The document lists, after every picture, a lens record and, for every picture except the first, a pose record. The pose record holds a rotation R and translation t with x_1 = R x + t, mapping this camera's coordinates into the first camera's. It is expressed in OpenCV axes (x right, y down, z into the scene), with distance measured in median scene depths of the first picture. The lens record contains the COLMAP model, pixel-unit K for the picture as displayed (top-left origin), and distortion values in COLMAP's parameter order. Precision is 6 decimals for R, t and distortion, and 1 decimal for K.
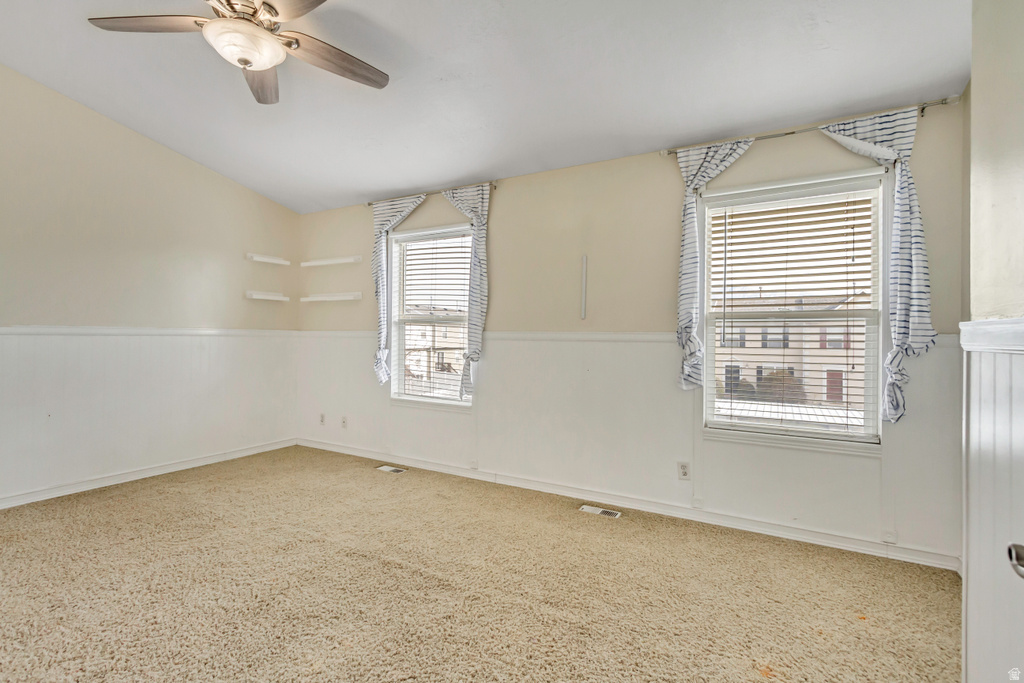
lens RADIAL K [[471.1, 0, 516.8], [0, 471.1, 334.2], [0, 0, 1]] dist [0.009221, -0.004255]
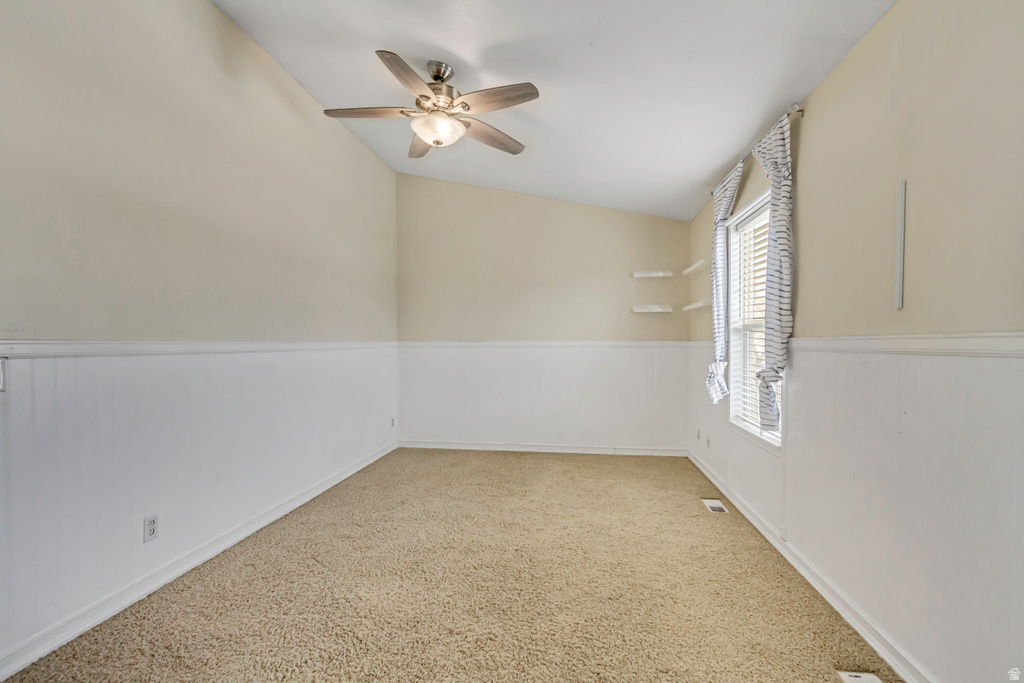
lens RADIAL K [[471.1, 0, 513.7], [0, 471.1, 346.2], [0, 0, 1]] dist [0.009221, -0.004255]
pose [[0.357256, -0.005119, -0.933993, 0.405656], [0.007974, 0.999965, -0.002430, 0.003792], [0.933973, -0.006579, 0.357284, 0.389503]]
